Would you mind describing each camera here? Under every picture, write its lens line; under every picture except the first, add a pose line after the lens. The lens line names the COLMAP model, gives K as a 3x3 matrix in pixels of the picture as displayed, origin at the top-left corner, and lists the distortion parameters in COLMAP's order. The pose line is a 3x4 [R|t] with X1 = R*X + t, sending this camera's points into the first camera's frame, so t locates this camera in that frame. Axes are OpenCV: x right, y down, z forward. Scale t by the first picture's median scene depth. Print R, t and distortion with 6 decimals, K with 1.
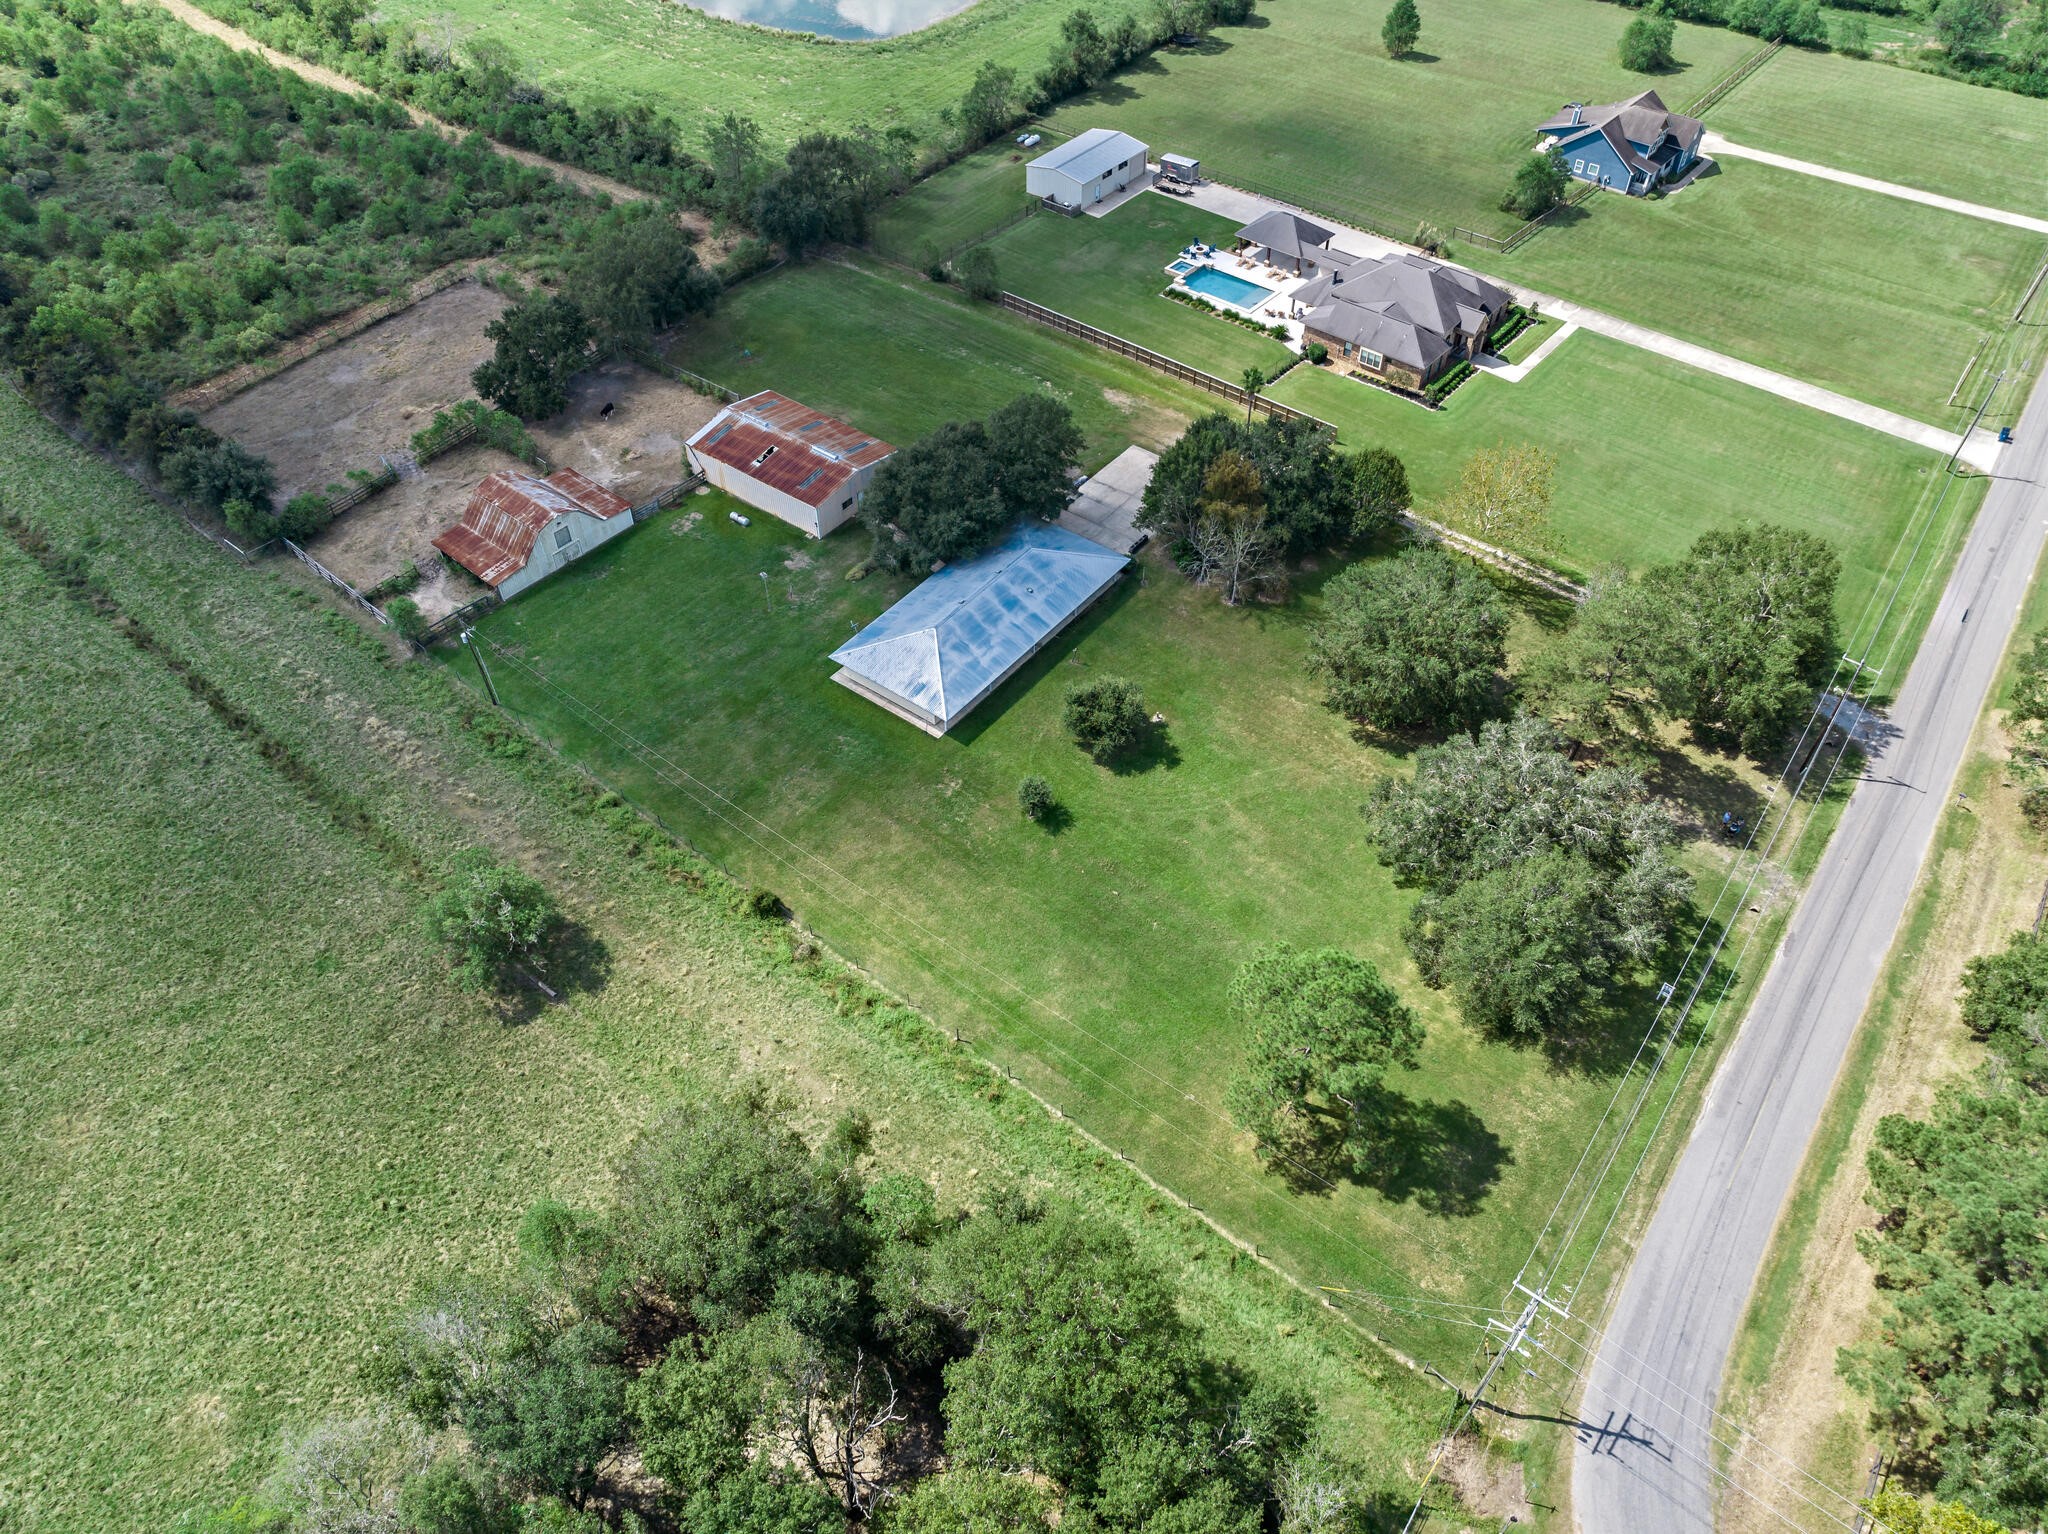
lens RADIAL K [[1453.6, 0, 1026.7], [0, 1453.6, 766.9], [0, 0, 1]] dist [-0.047459, 0.018080]
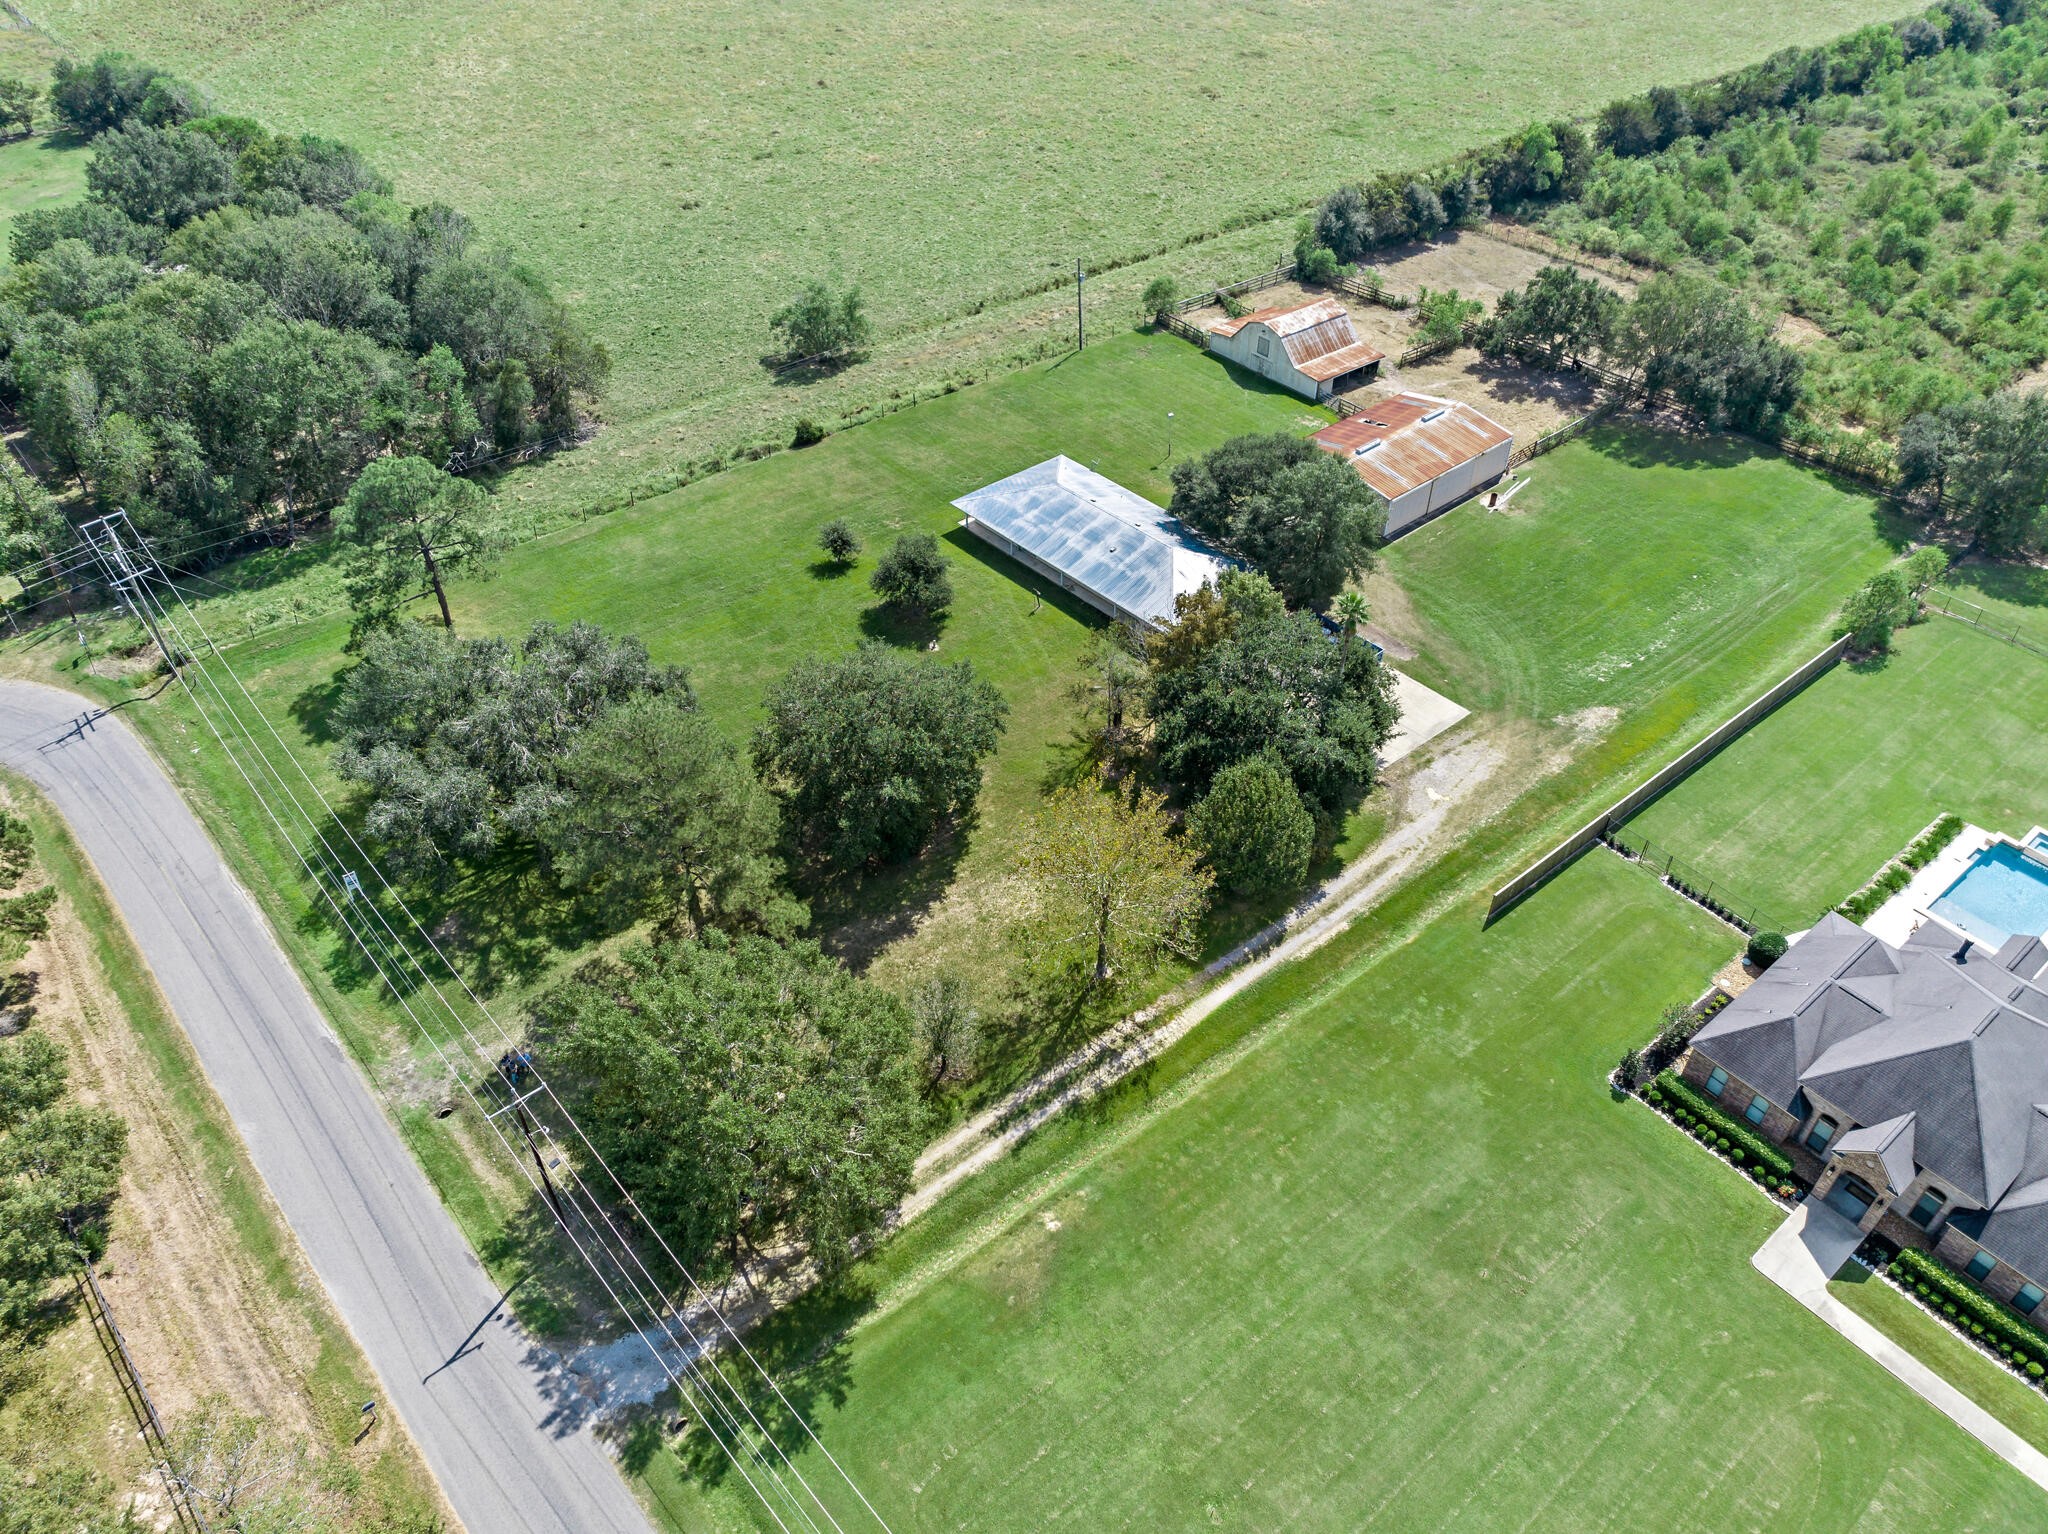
lens RADIAL K [[1453.6, 0, 1019.4], [0, 1453.6, 767.8], [0, 0, 1]] dist [-0.047459, 0.018080]
pose [[-0.207641, 0.624429, -0.752976, 0.738021], [-0.706918, 0.436263, 0.556725, -0.495539], [0.676131, 0.647891, 0.350834, 0.690597]]
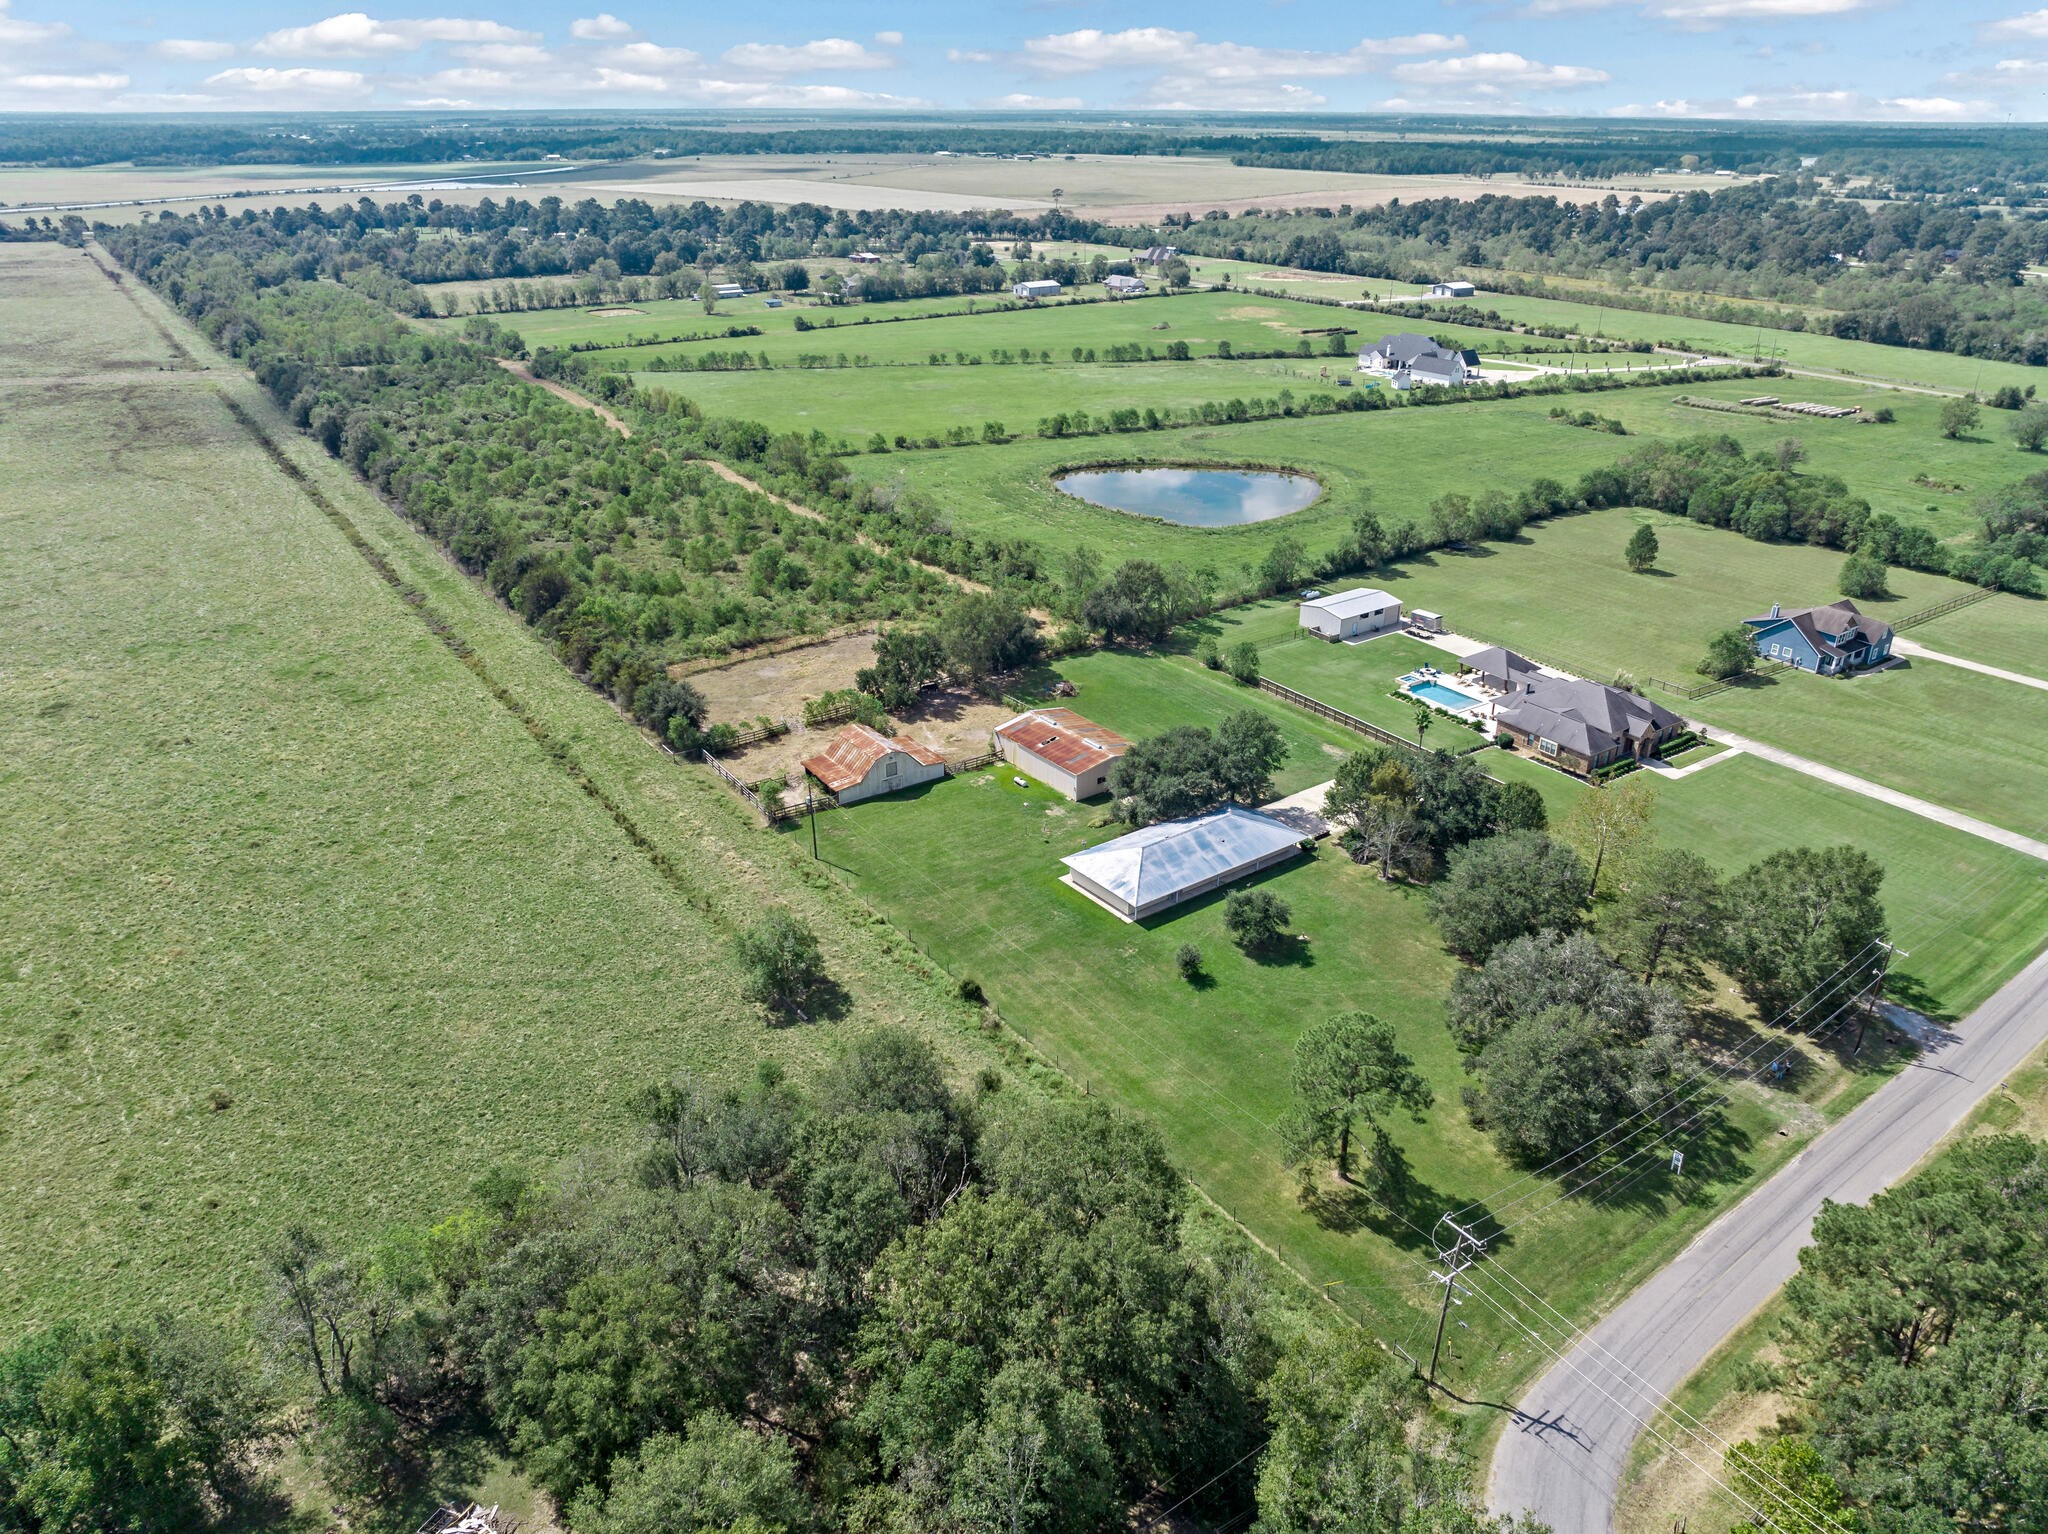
lens RADIAL K [[1453.6, 0, 1026.9], [0, 1453.6, 768.8], [0, 0, 1]] dist [-0.047459, 0.018080]
pose [[0.962298, 0.116884, -0.245601, 0.136780], [-0.197564, 0.920990, -0.335776, 0.271869], [0.186949, 0.371639, 0.909360, -0.218521]]
